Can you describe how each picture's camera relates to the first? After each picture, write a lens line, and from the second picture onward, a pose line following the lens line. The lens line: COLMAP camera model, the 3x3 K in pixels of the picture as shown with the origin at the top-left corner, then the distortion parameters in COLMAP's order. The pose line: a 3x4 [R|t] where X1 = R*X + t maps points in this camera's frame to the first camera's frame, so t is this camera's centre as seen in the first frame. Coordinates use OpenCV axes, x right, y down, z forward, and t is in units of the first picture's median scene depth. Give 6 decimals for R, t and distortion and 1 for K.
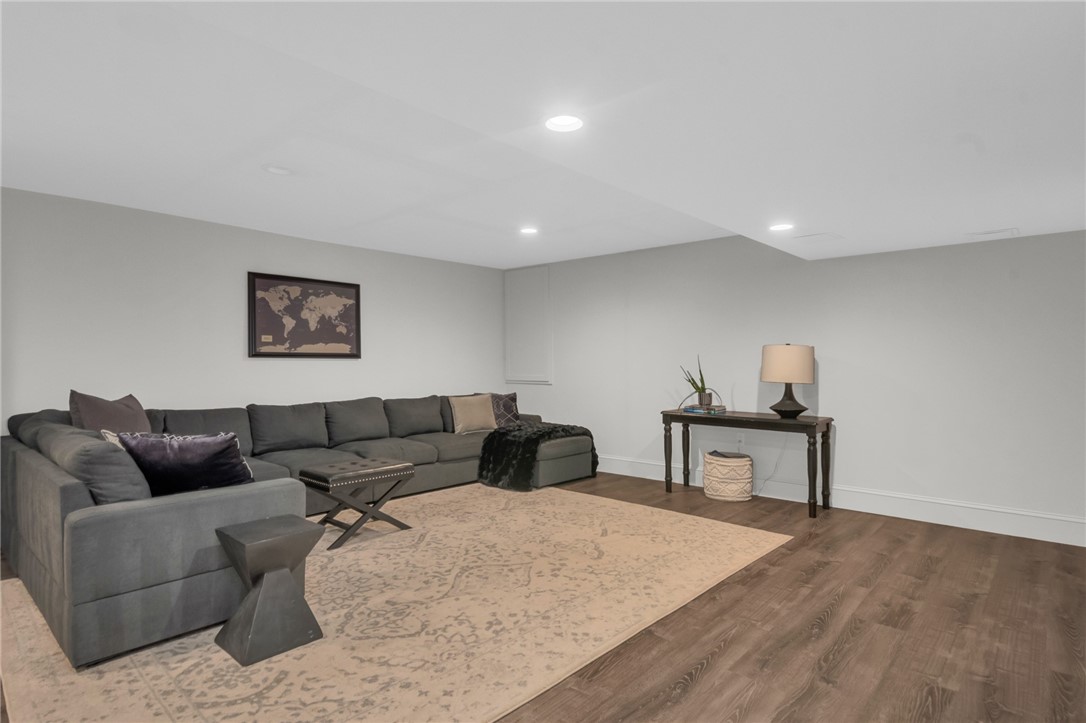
lens RADIAL K [[601.6, 0, 542.0], [0, 601.6, 373.4], [0, 0, 1]] dist [0.024039, 0.000243]
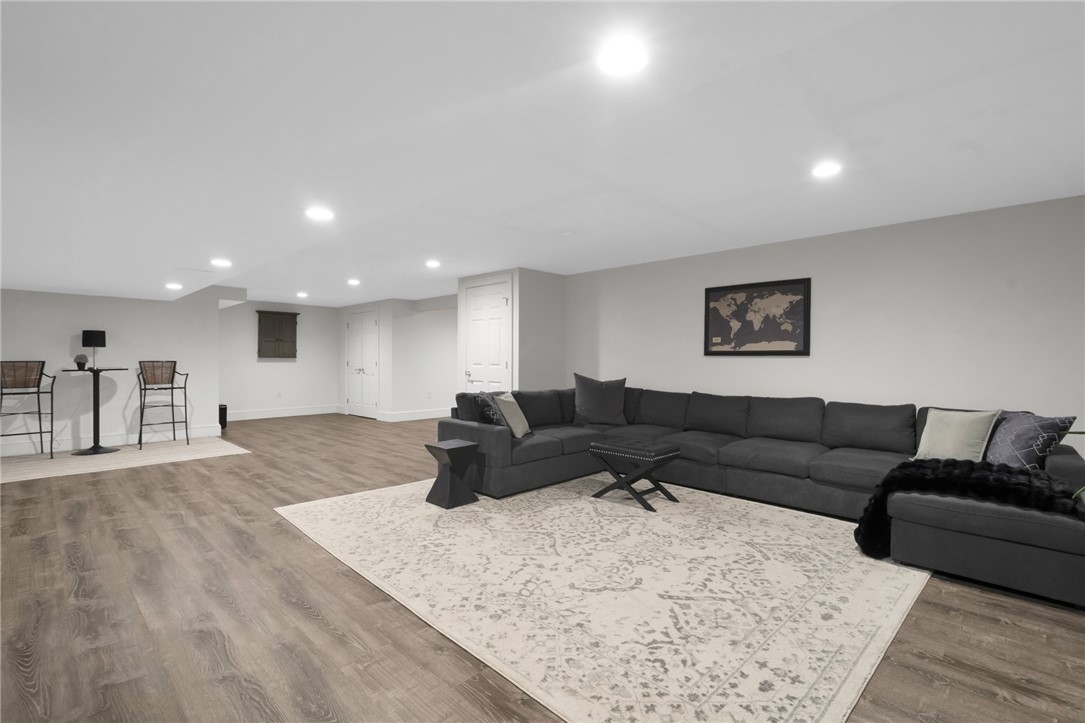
lens RADIAL K [[493.5, 0, 542.5], [0, 493.5, 361.5], [0, 0, 1]] dist [0.011022, 0.000415]
pose [[-0.064576, 0.007248, -0.997886, 0.600093], [-0.023170, 0.999693, 0.008760, -0.015118], [0.997644, 0.023687, -0.064388, 0.749936]]
